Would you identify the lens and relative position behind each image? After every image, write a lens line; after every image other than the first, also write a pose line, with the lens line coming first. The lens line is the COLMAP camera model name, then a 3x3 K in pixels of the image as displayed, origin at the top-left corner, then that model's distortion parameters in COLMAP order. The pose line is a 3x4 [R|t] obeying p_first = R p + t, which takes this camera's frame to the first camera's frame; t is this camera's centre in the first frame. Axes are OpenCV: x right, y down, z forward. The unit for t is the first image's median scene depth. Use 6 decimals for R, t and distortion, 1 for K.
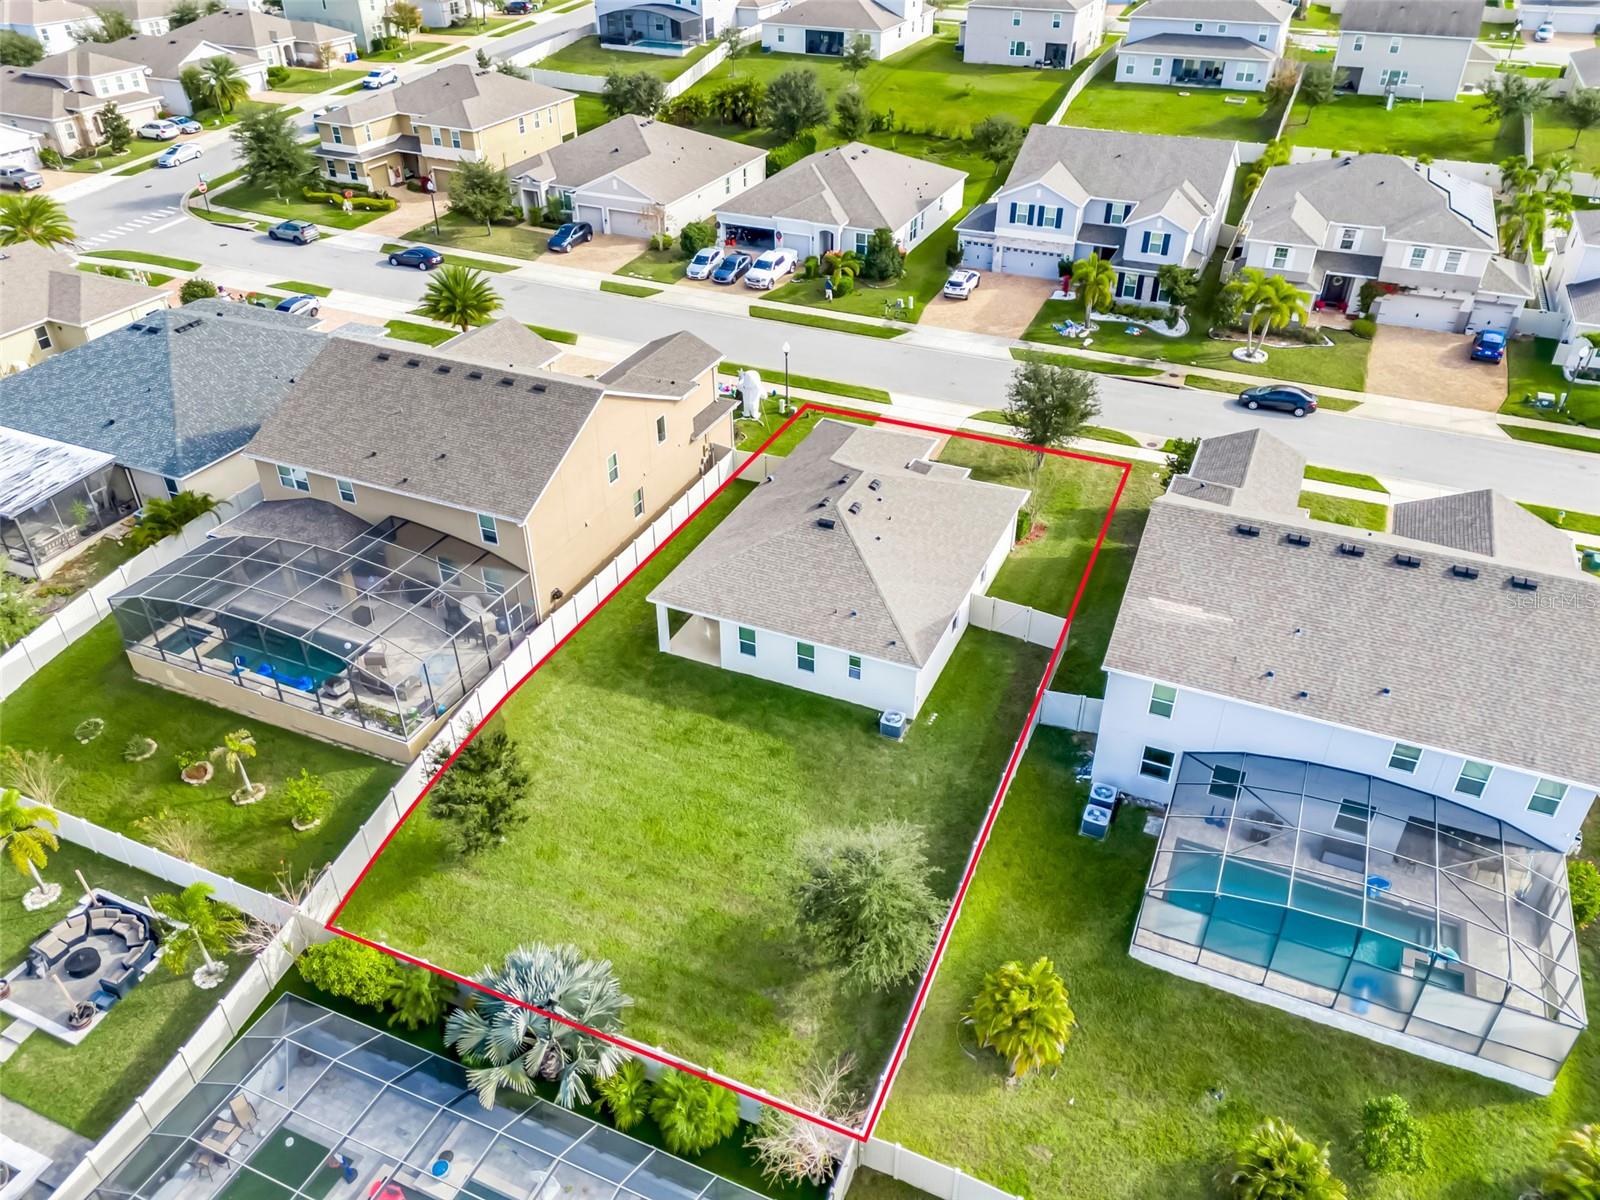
lens RADIAL K [[1192.6, 0, 800.0], [0, 1192.6, 600.0], [0, 0, 1]] dist [0.074806, -0.068281]
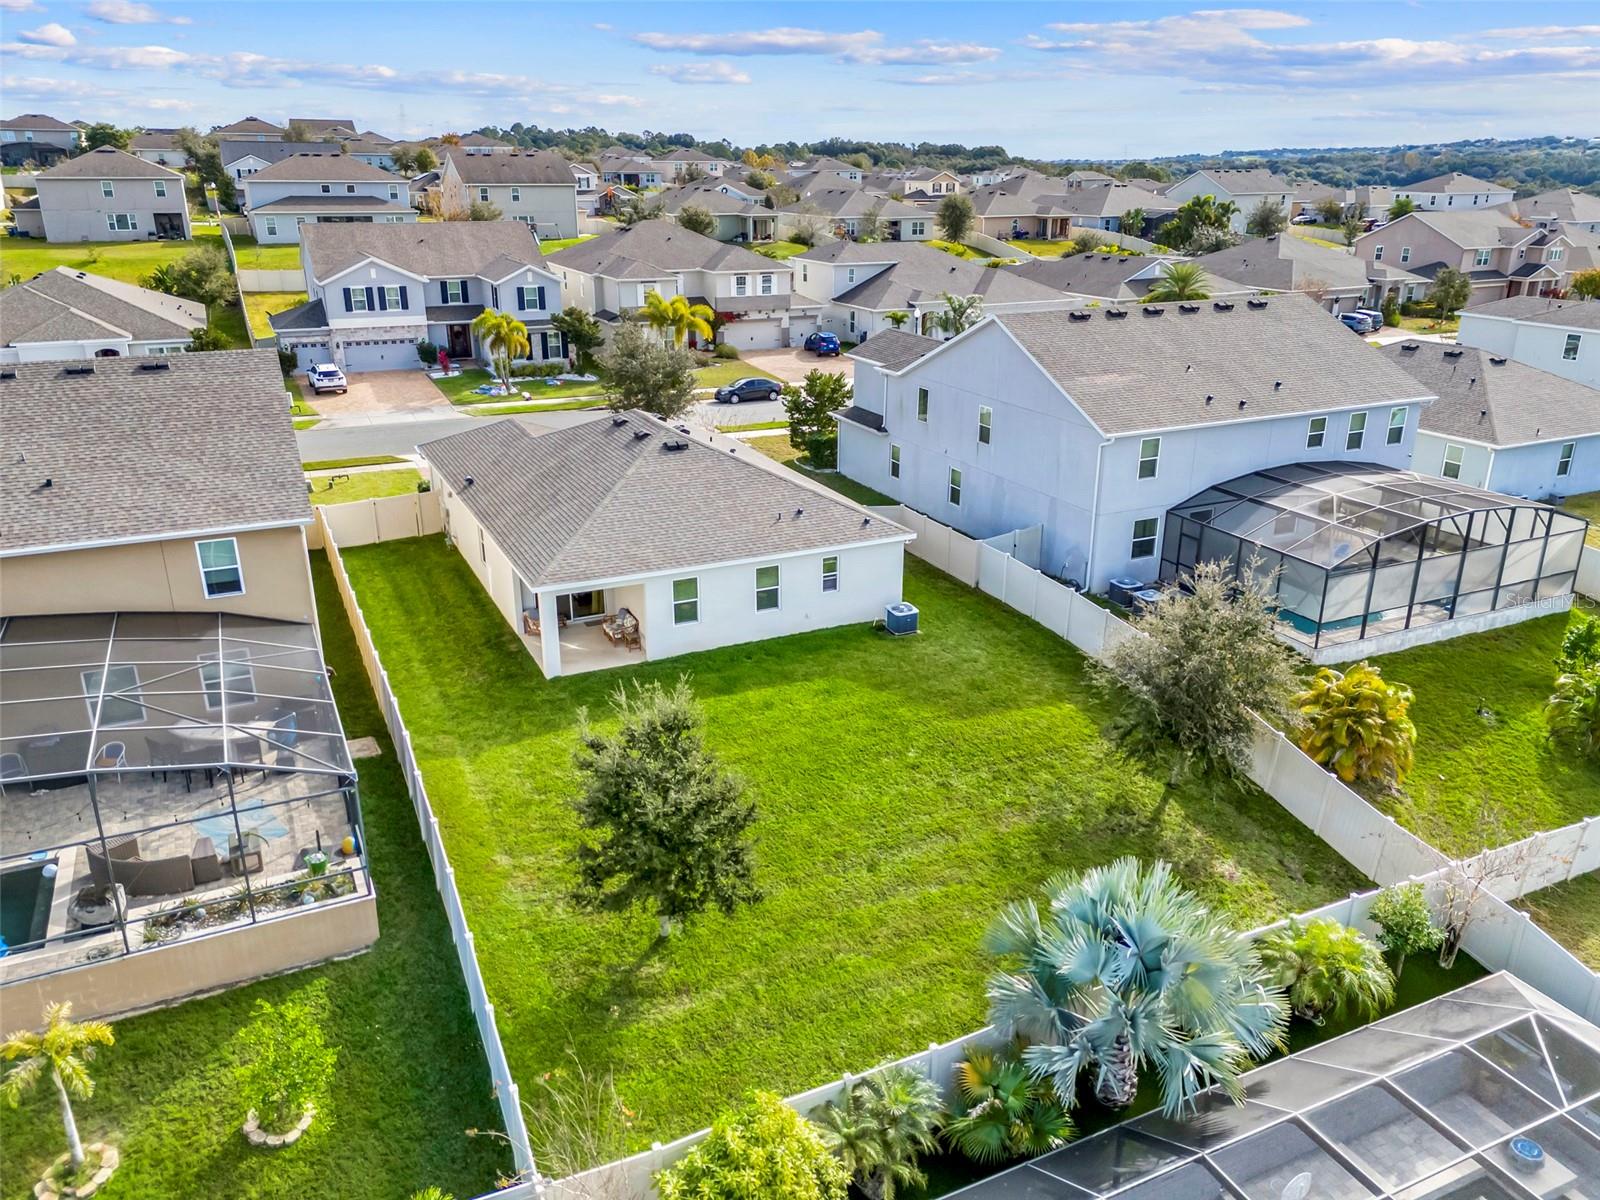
lens RADIAL K [[1207.2, 0, 821.7], [0, 1207.2, 597.3], [0, 0, 1]] dist [0.069398, -0.054031]
pose [[0.644582, -0.261925, 0.718268, -0.301393], [0.425331, 0.903531, -0.052213, 0.062473], [-0.635301, 0.339157, 0.693805, 0.265702]]
